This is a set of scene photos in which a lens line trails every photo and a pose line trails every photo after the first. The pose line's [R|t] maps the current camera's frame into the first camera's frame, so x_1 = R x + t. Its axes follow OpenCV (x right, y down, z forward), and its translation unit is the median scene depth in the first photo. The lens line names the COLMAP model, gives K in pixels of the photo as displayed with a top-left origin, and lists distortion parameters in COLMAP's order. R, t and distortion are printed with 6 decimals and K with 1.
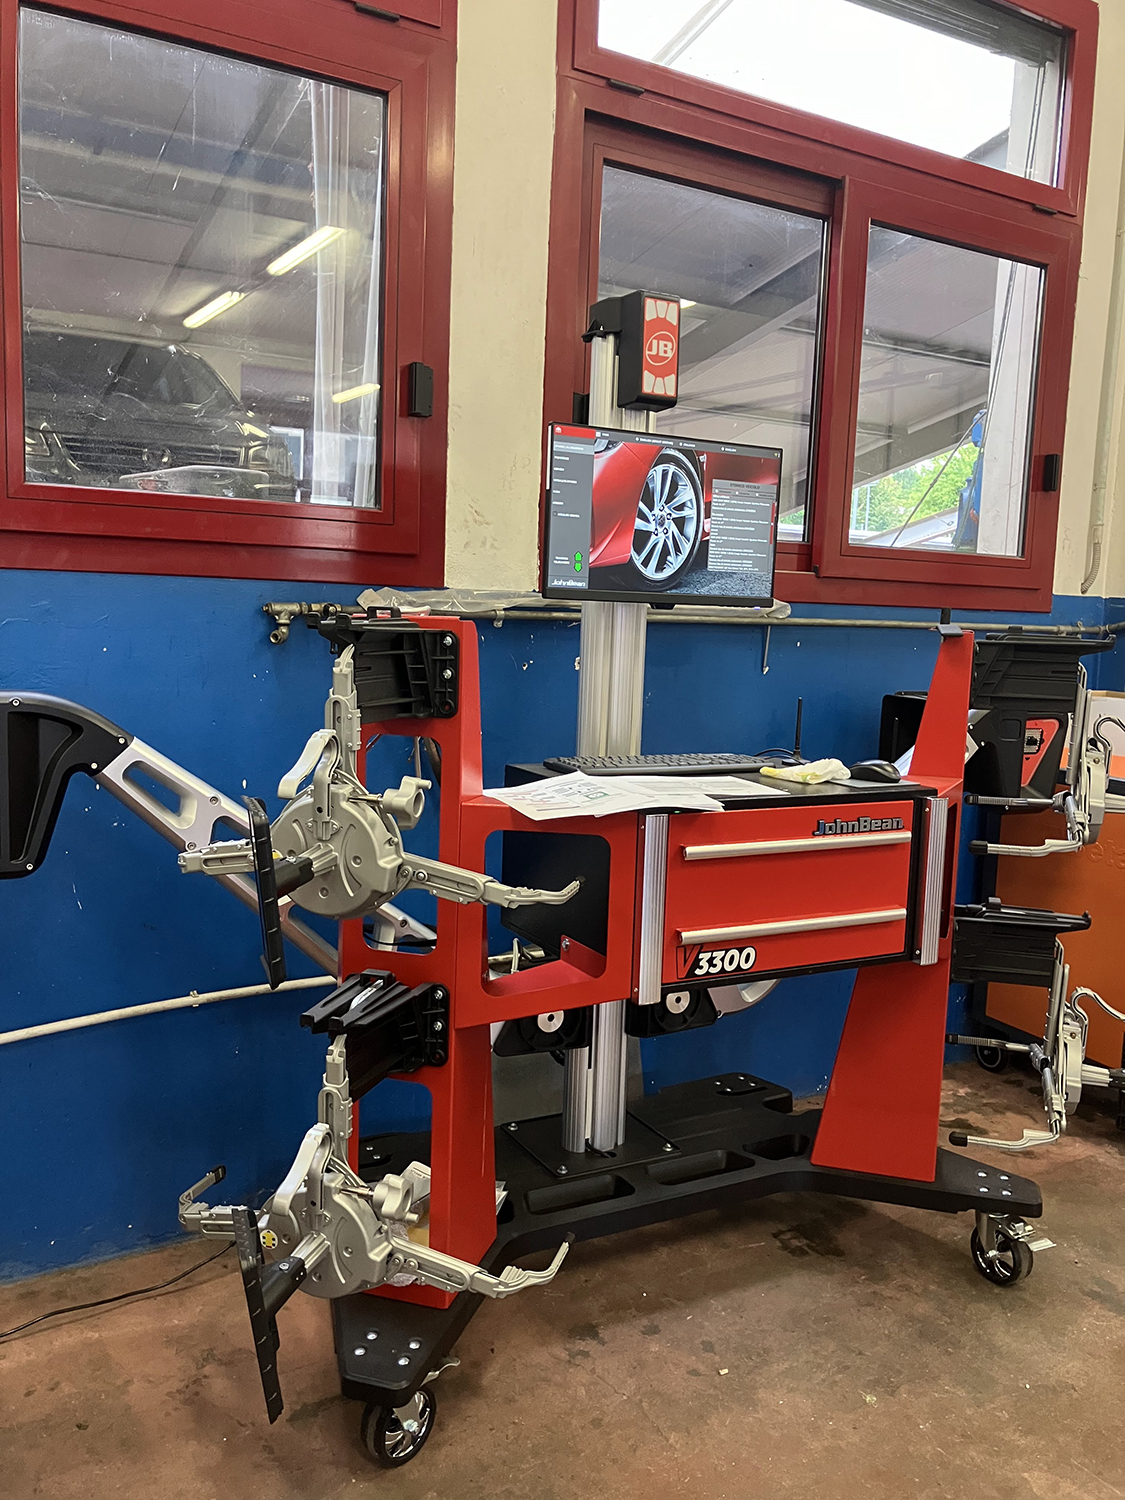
lens RADIAL K [[1249.6, 0, 564.8], [0, 1249.6, 778.5], [0, 0, 1]] dist [0.005085, 0.001855]
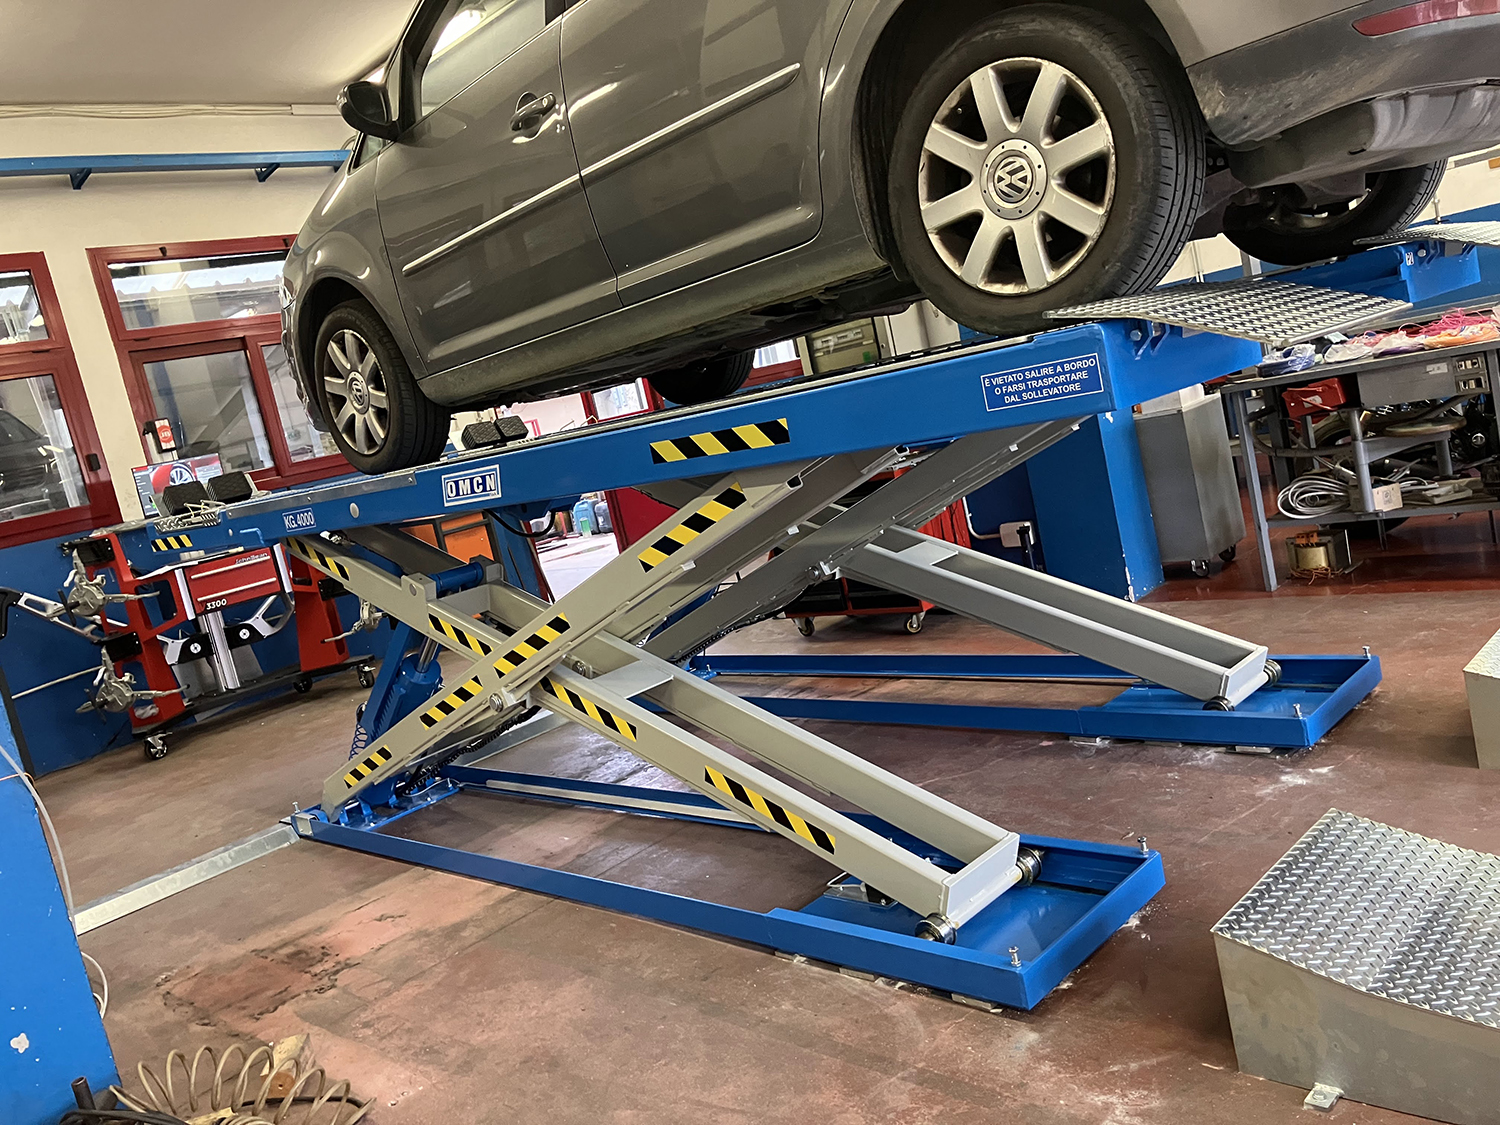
lens RADIAL K [[1202.8, 0, 750.0], [0, 1202.8, 562.5], [0, 0, 1]] dist [0.010882, 0.006529]
pose [[0.935044, -0.278097, 0.219896, 0.674542], [0.281763, 0.959364, 0.015169, 0.331813], [-0.215179, 0.047775, 0.975405, -2.219640]]
